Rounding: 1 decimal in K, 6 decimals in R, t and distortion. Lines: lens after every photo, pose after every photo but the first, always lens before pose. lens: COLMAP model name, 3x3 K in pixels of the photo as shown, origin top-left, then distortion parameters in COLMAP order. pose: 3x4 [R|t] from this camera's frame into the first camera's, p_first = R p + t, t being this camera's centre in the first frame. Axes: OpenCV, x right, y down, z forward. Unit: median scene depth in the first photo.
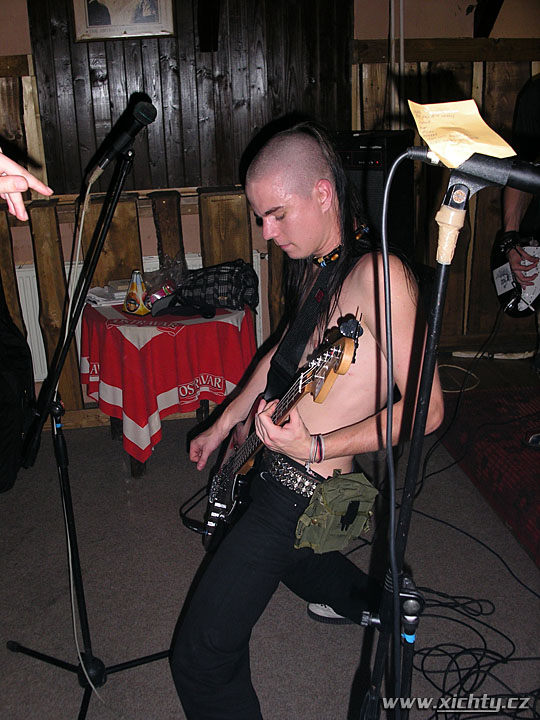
lens RADIAL K [[808.3, 0, 270.0], [0, 808.3, 360.0], [0, 0, 1]] dist [-0.101032, -0.112403]
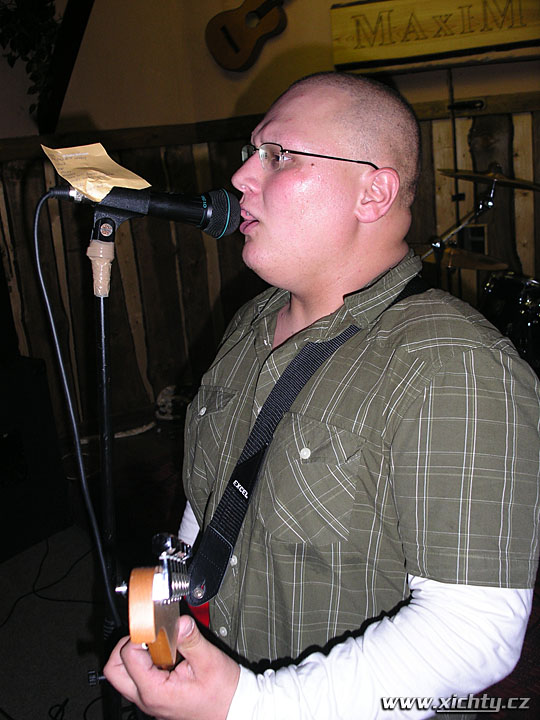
lens RADIAL K [[800.0, 0, 270.0], [0, 800.0, 360.0], [0, 0, 1]] dist [-0.103145, -0.100856]
pose [[0.863720, -0.163127, 0.476840, -0.020574], [0.221315, 0.972823, -0.068075, 0.016095], [-0.452777, 0.164330, 0.876350, 0.005328]]
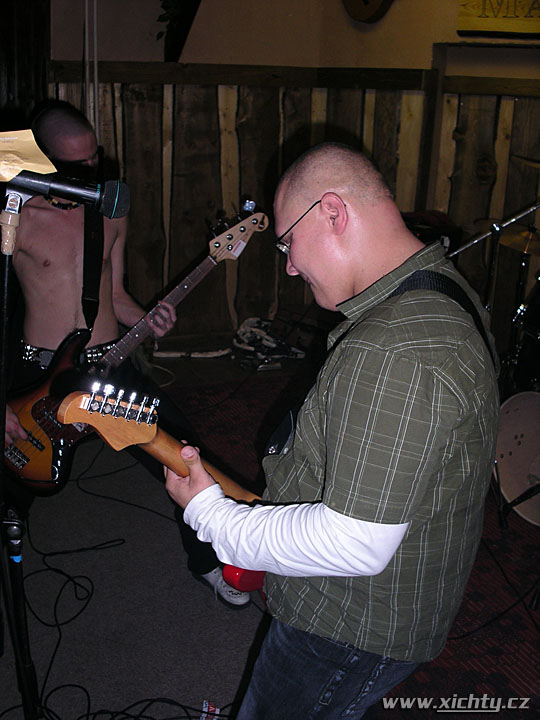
lens RADIAL K [[800.0, 0, 270.0], [0, 800.0, 360.0], [0, 0, 1]] dist [-0.103145, -0.100856]
pose [[0.948227, -0.035092, 0.315647, 0.045432], [0.039594, 0.999185, -0.007858, 0.017144], [-0.315114, 0.019949, 0.948844, -0.075500]]
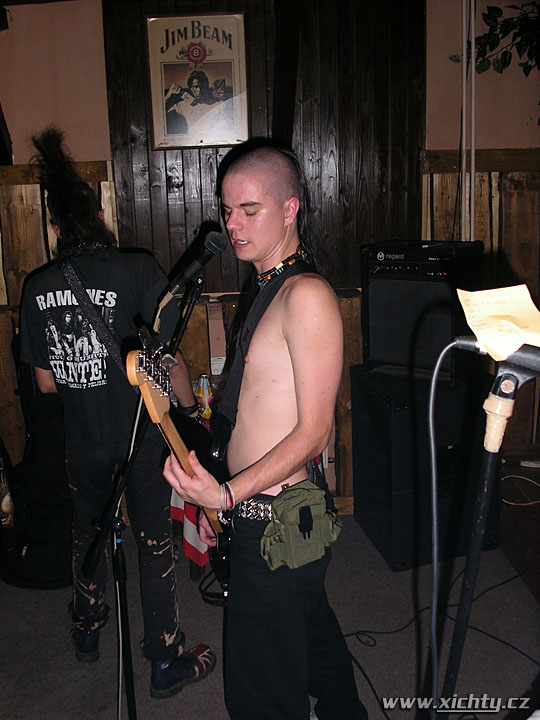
lens RADIAL K [[808.3, 0, 270.0], [0, 808.3, 360.0], [0, 0, 1]] dist [-0.101032, -0.112403]
pose [[0.995710, 0.027814, -0.088246, 0.006081], [-0.036907, 0.993981, -0.103146, -0.025575], [0.084846, 0.105961, 0.990744, -0.003030]]
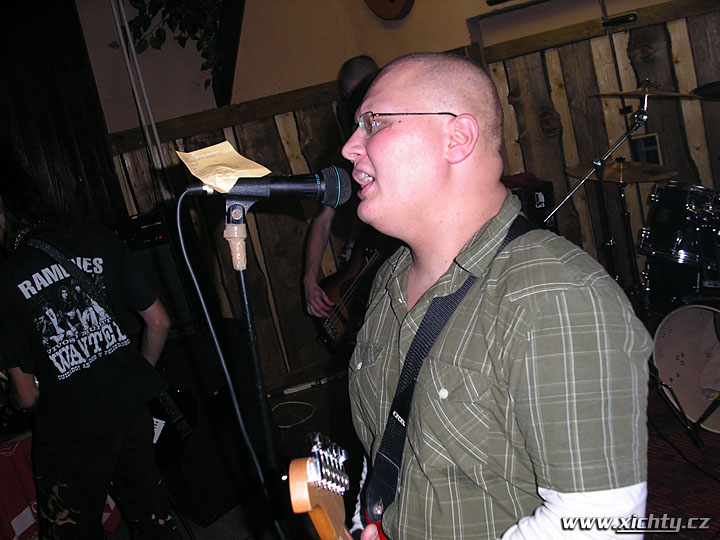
lens RADIAL K [[800.0, 0, 382.8], [0, 800.0, 268.8], [0, 0, 1]] dist [-0.103145, -0.100856]
pose [[0.890485, -0.254081, 0.377464, -0.011064], [0.323302, 0.937050, -0.131957, 0.023755], [-0.320175, 0.239540, 0.916574, -0.041161]]
